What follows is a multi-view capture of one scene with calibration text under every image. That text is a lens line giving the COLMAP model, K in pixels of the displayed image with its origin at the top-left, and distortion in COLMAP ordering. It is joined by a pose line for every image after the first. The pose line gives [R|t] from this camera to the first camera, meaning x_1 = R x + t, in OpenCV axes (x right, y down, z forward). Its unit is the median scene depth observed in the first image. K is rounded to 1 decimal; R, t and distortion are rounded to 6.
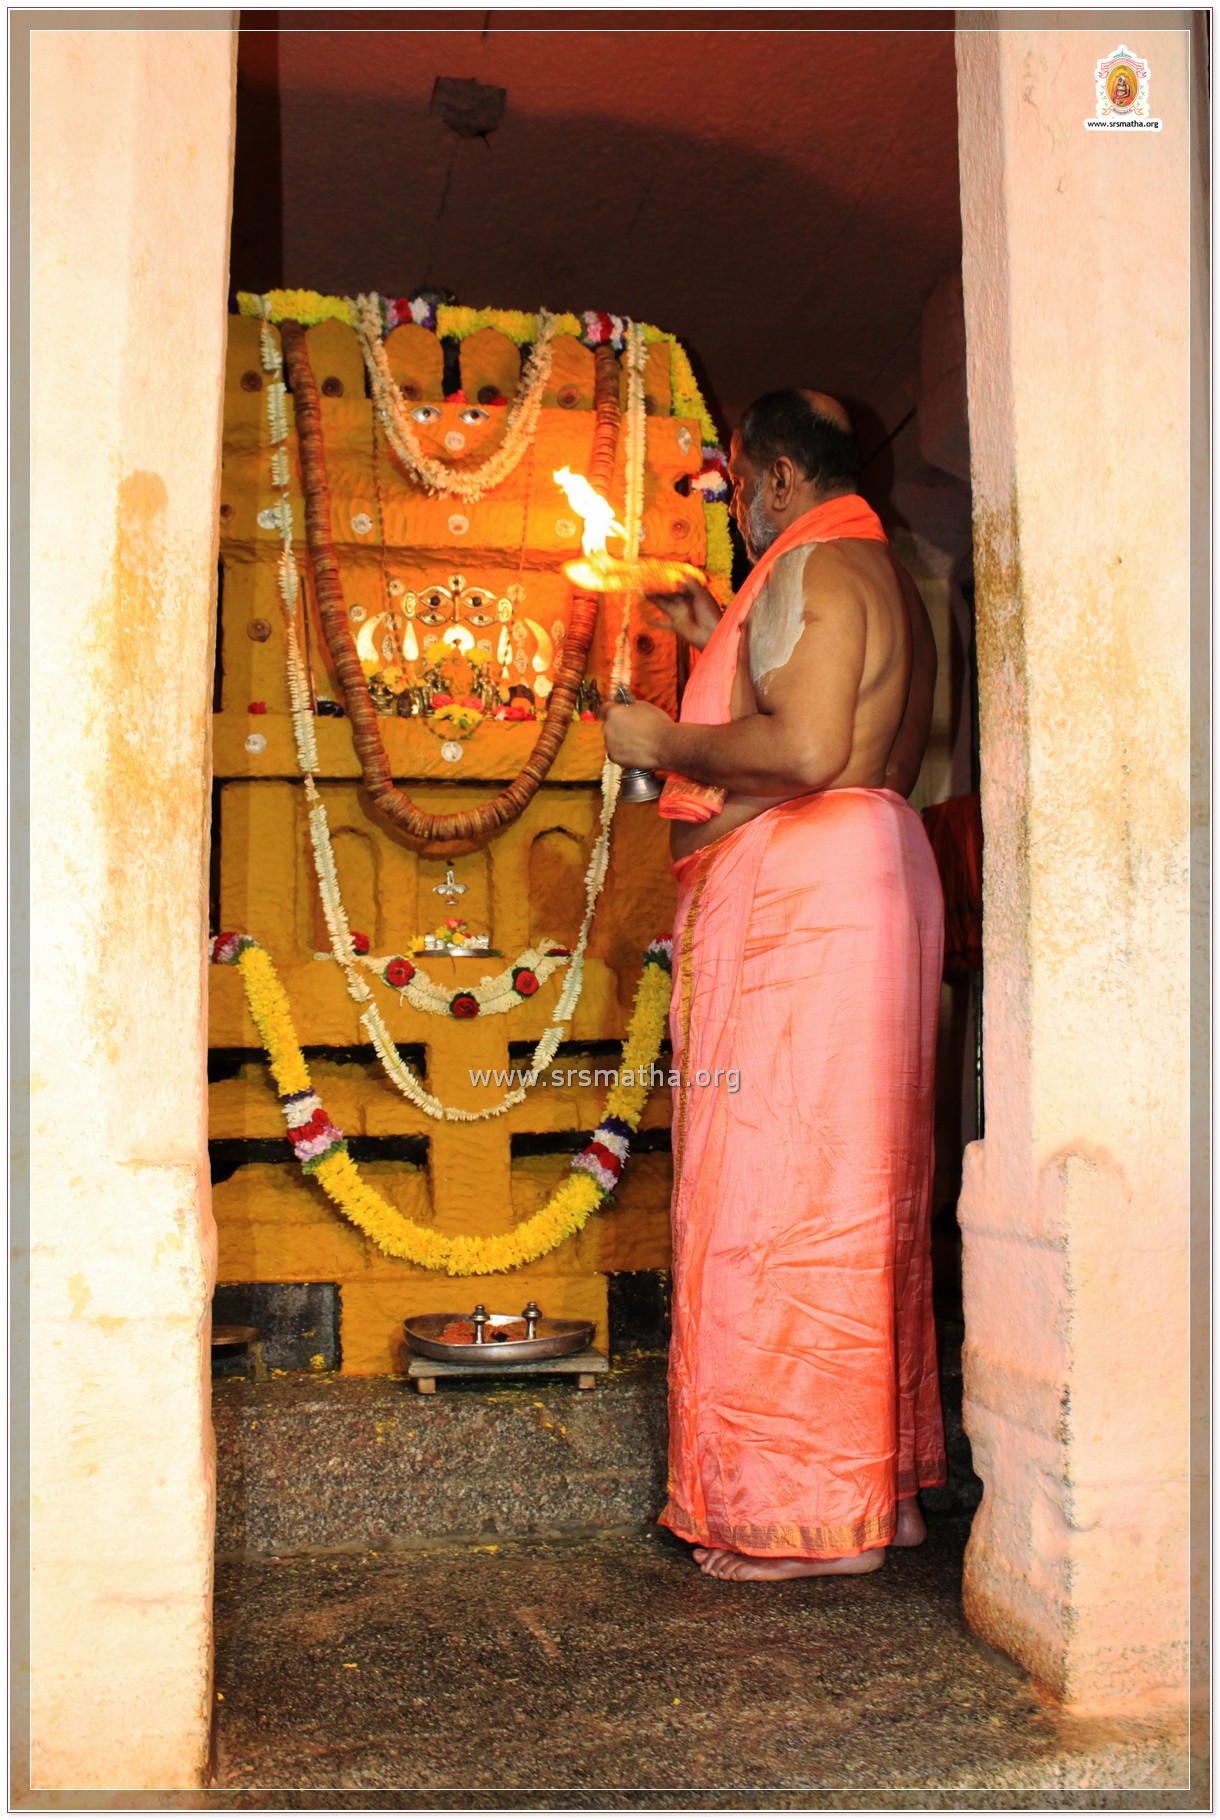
lens RADIAL K [[1767.1, 0, 610.0], [0, 1767.1, 910.0], [0, 0, 1]] dist [-0.089476, 0.023123]
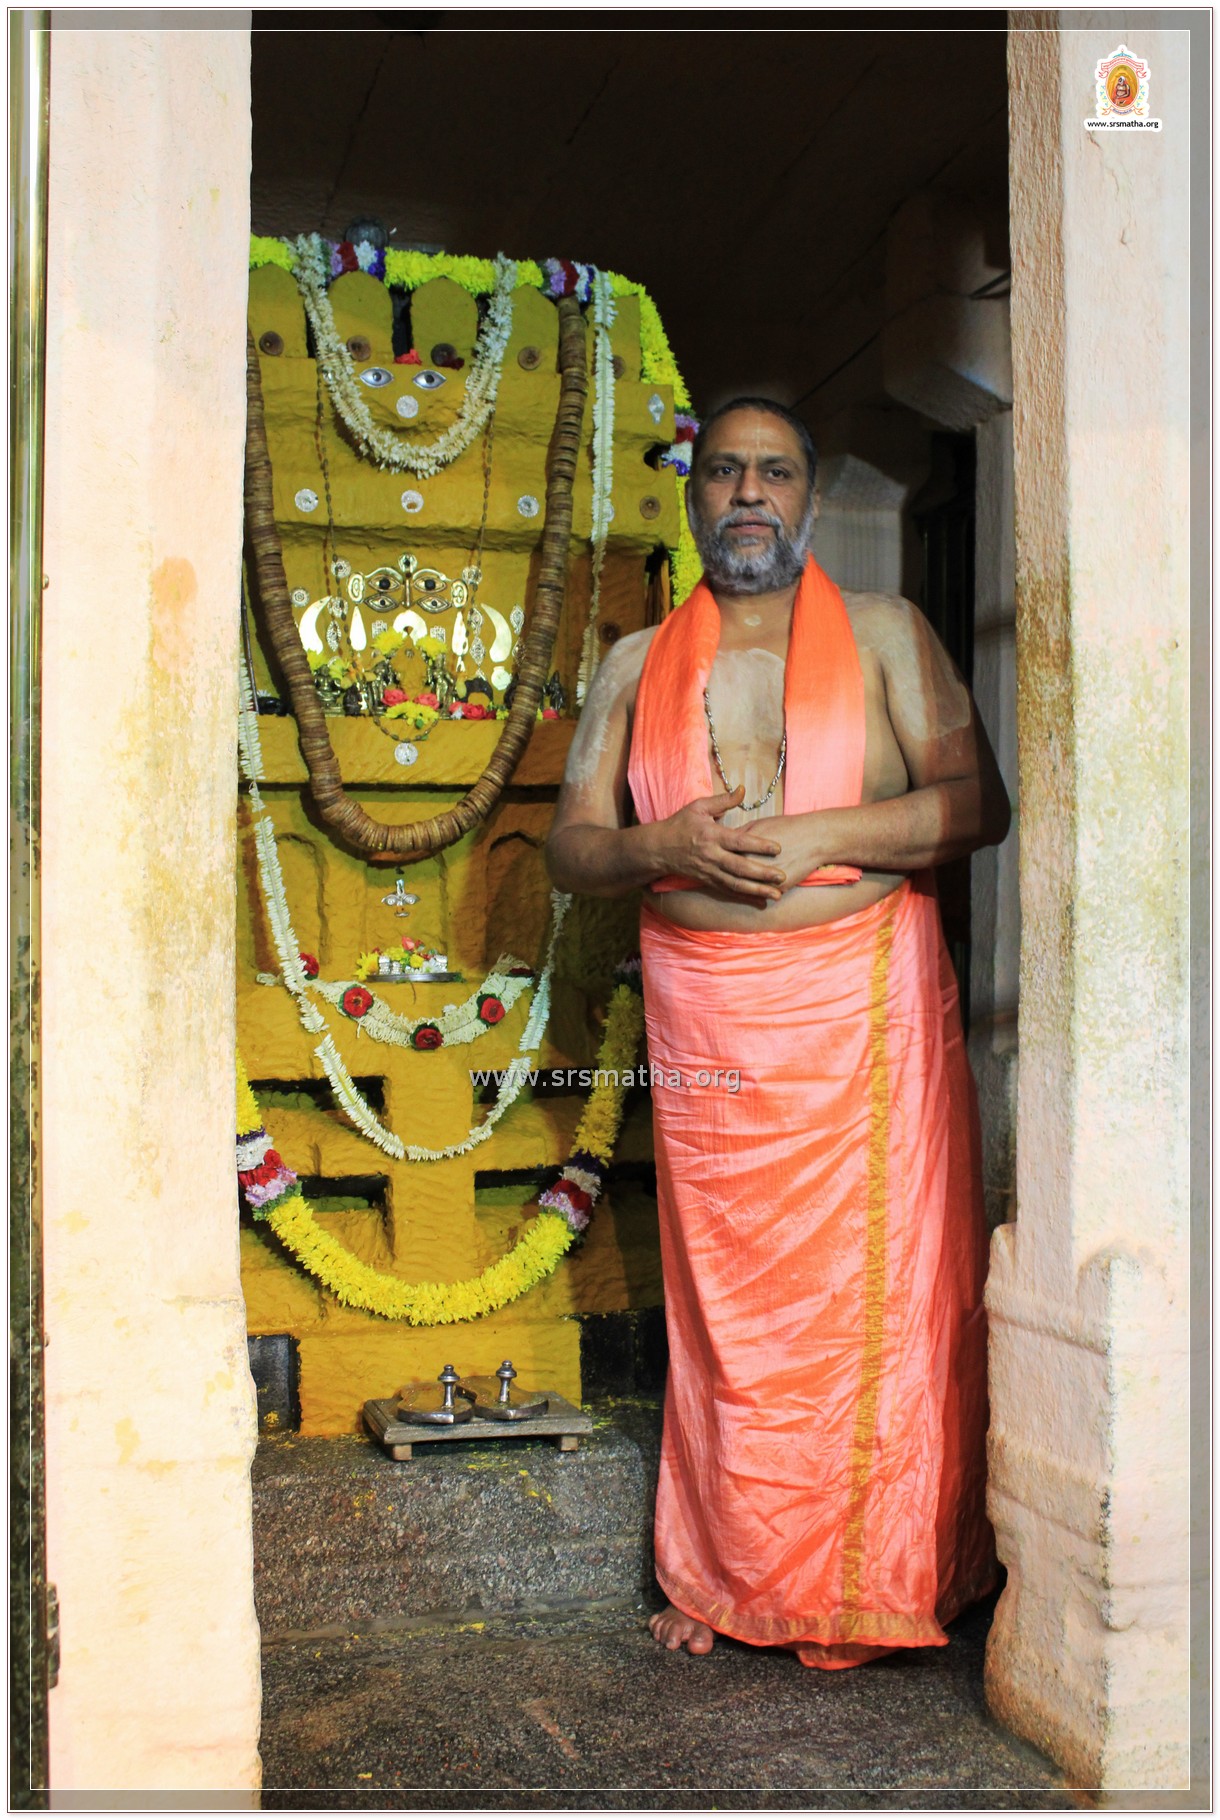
lens RADIAL K [[1997.0, 0, 610.0], [0, 1997.0, 910.0], [0, 0, 1]] dist [-0.057111, -0.008424]
pose [[0.996614, 0.003538, 0.082148, -0.080997], [-0.008780, 0.997940, 0.063550, -0.089066], [-0.081754, -0.064056, 0.994592, -0.055164]]
